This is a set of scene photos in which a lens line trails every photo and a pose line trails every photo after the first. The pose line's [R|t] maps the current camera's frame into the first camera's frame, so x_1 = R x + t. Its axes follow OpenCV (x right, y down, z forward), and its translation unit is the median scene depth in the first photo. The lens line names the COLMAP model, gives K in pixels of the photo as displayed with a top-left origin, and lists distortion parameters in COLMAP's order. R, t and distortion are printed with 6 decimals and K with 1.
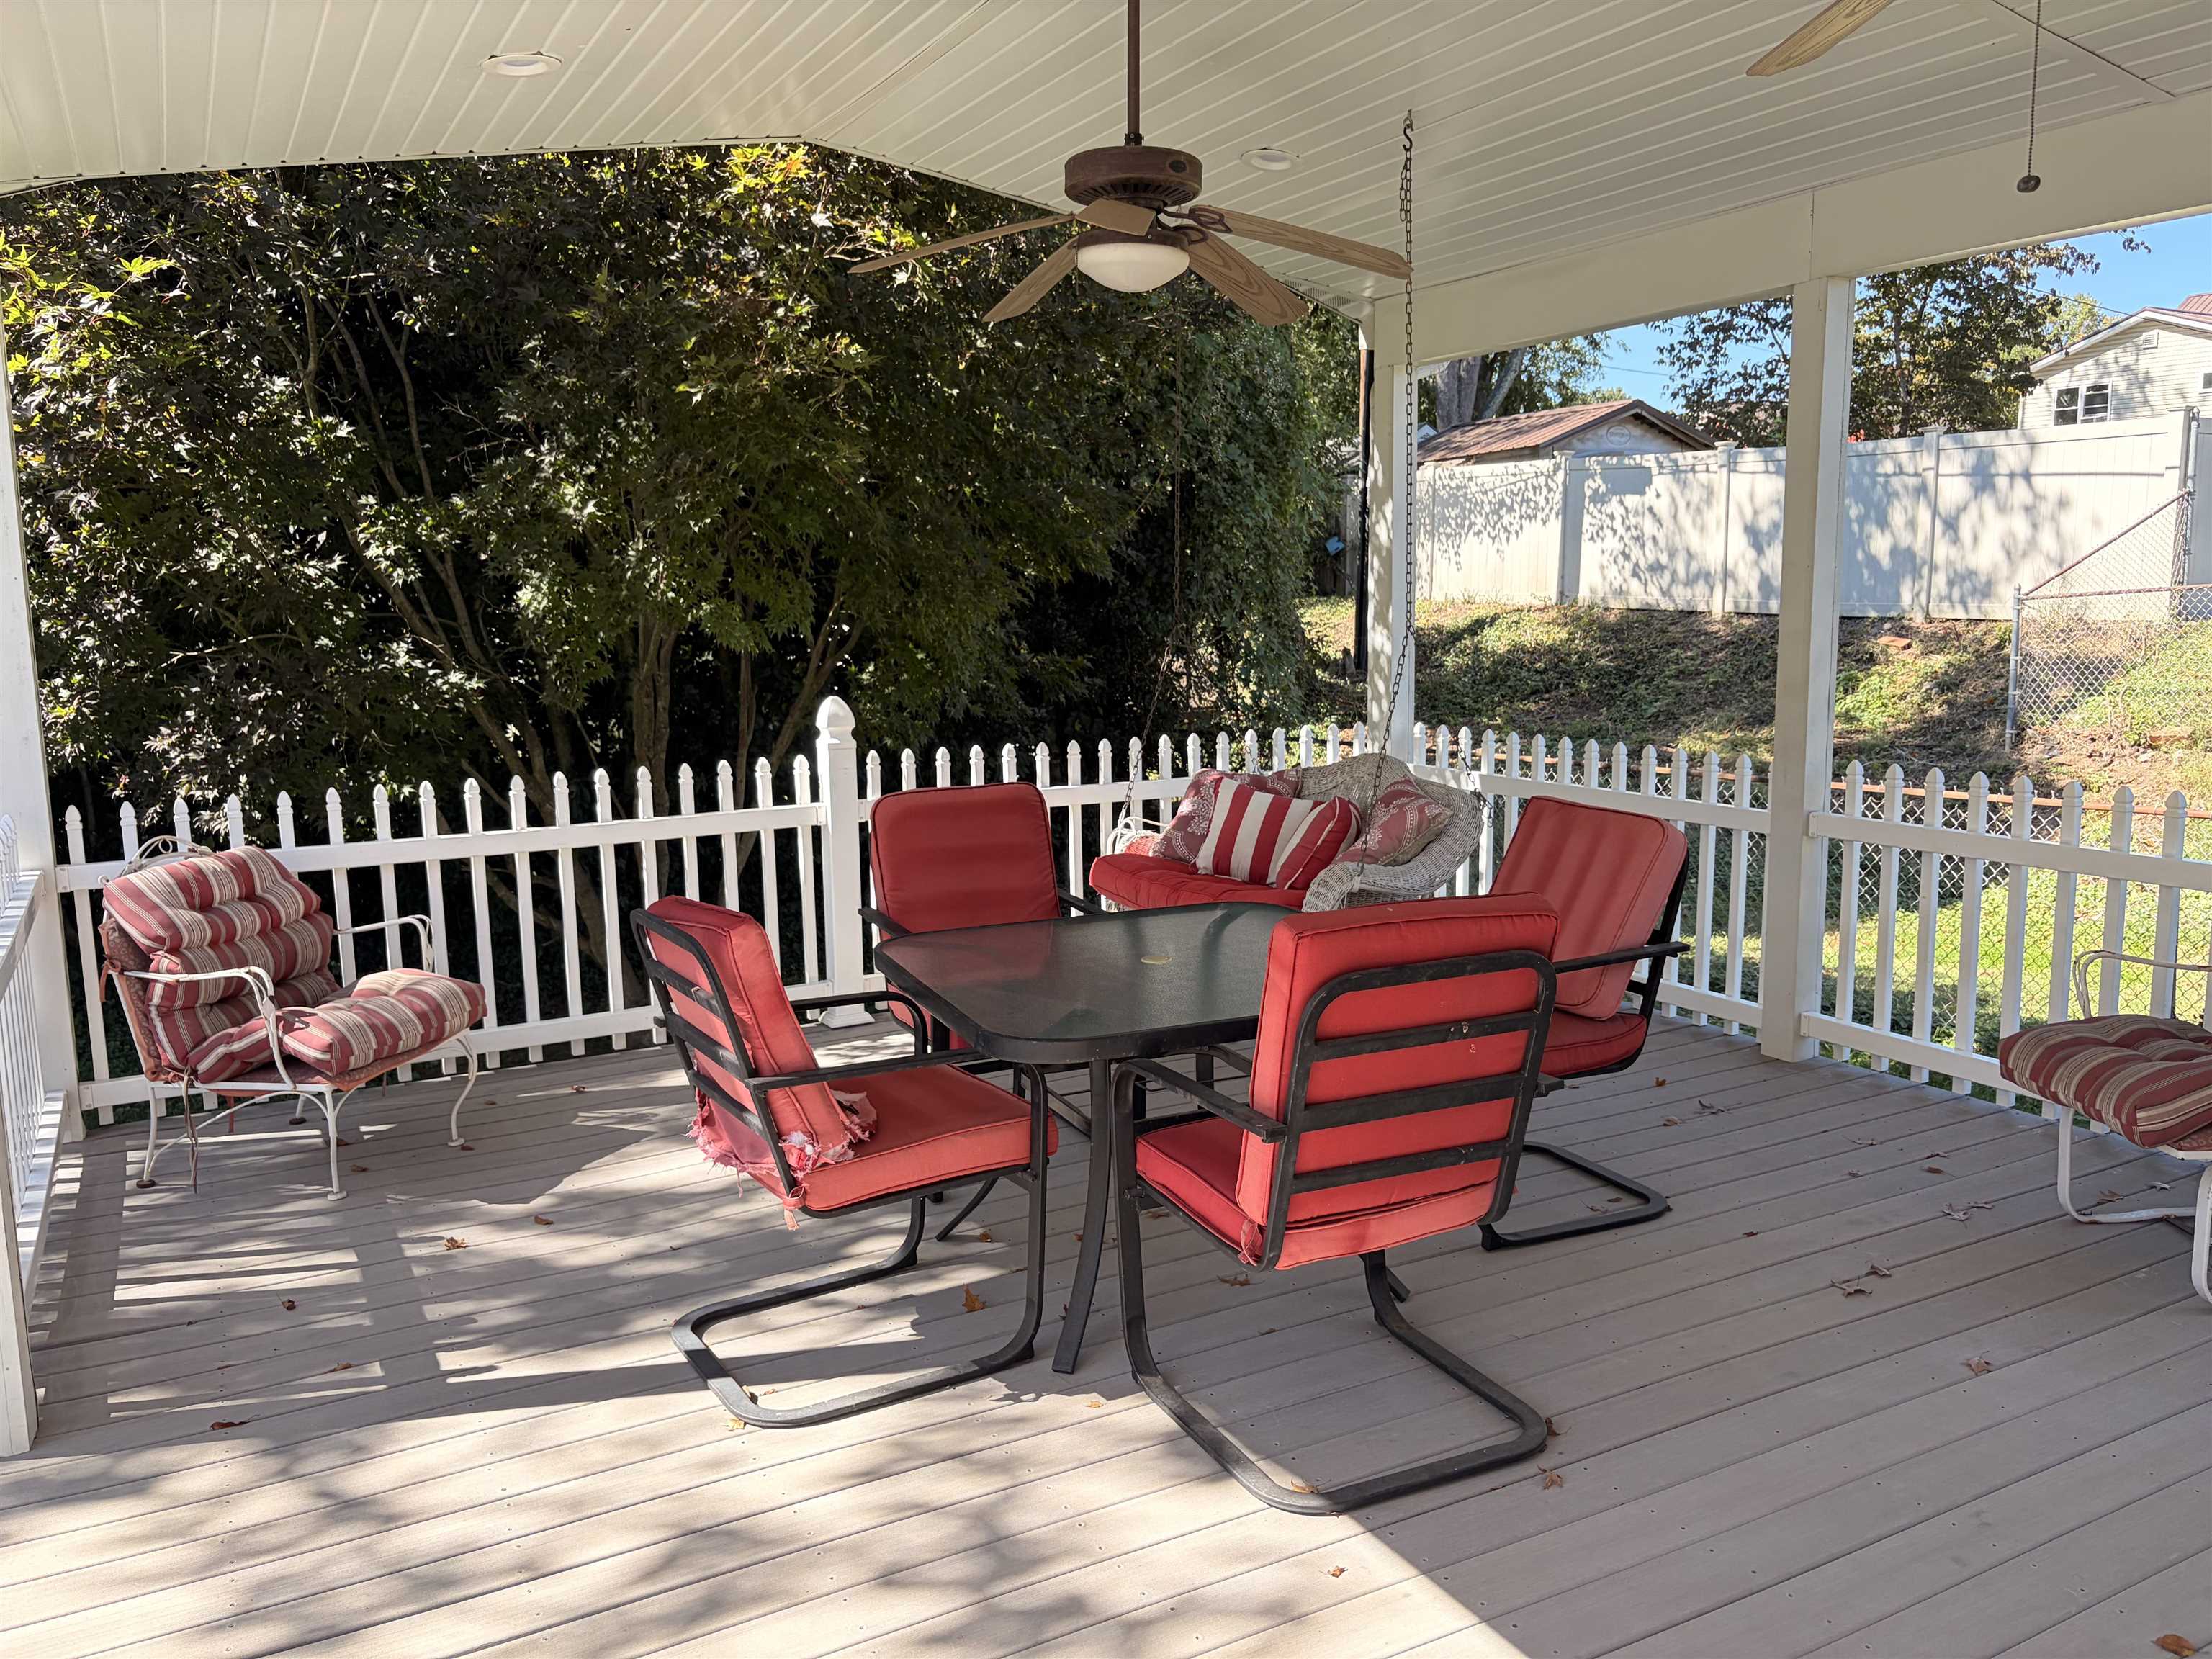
lens RADIAL K [[1678.4, 0, 1104.0], [0, 1678.4, 822.8], [0, 0, 1]] dist [0.015704, -0.009025]
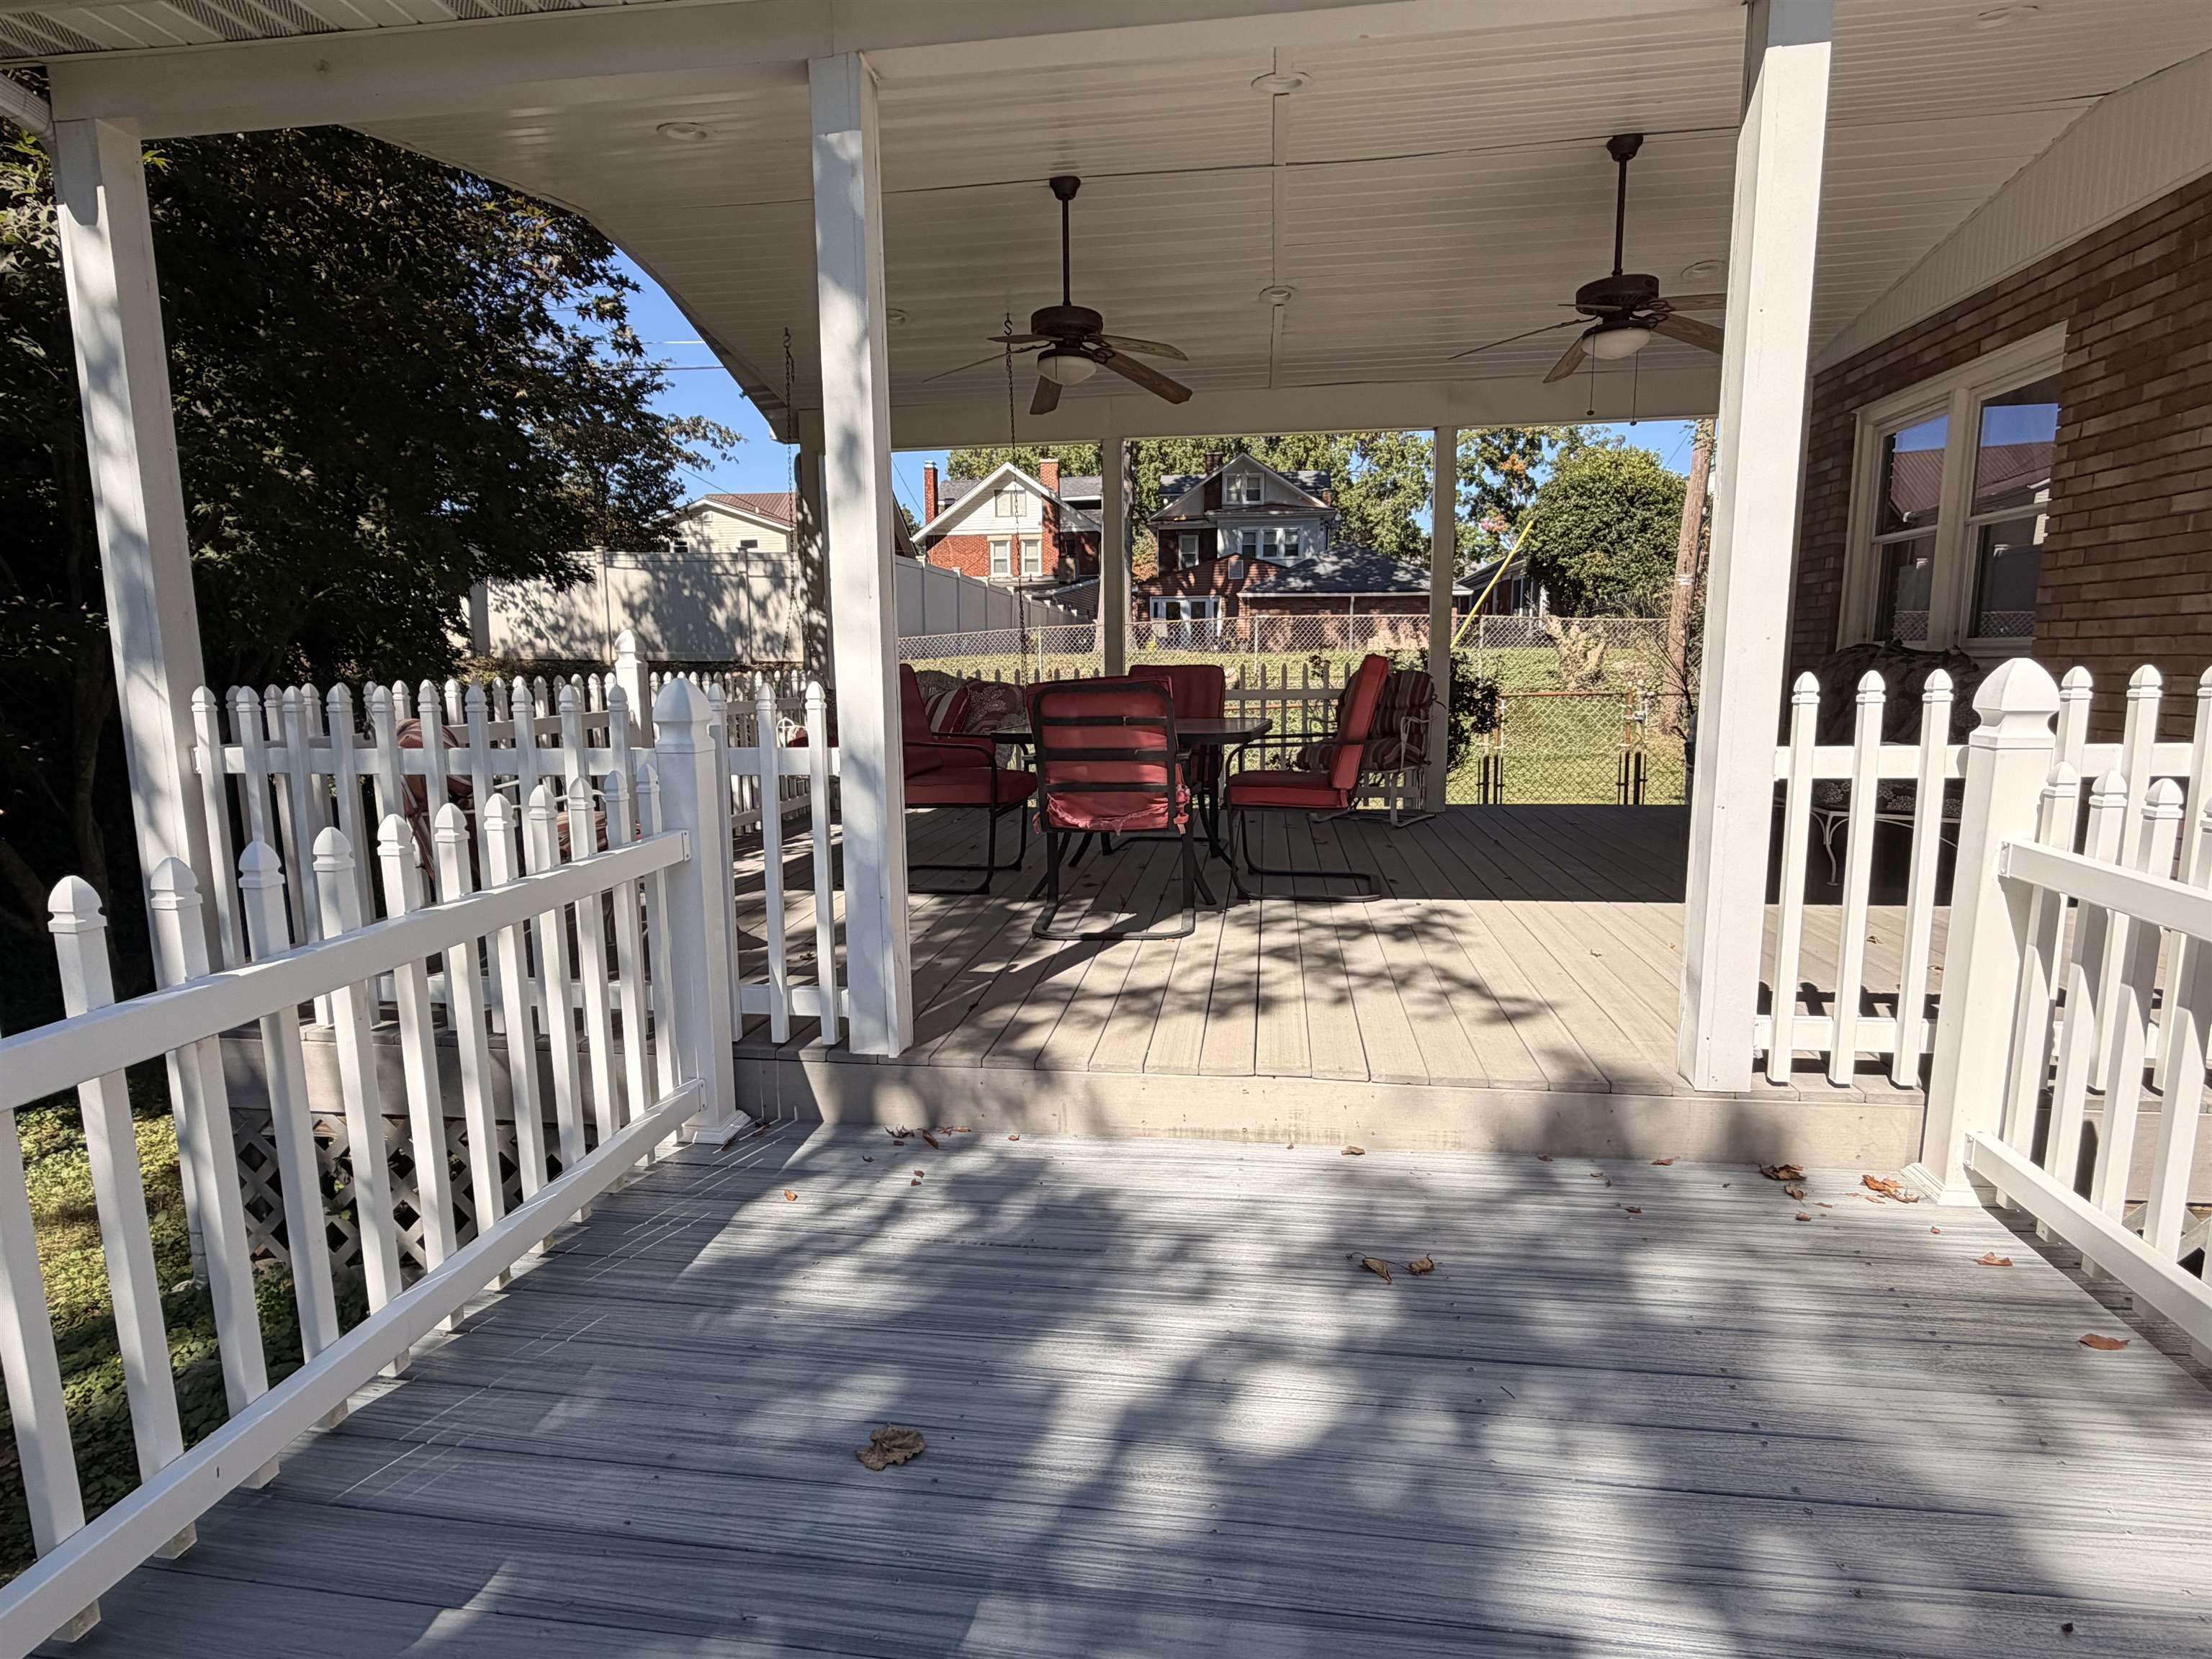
lens RADIAL K [[1147.3, 0, 1097.3], [0, 1147.3, 835.9], [0, 0, 1]] dist [0.000950, -0.000180]
pose [[0.601508, -0.110992, 0.791119, -0.229155], [0.112891, 0.992173, 0.053366, 0.028367], [-0.790850, 0.057210, 0.609330, 0.046858]]
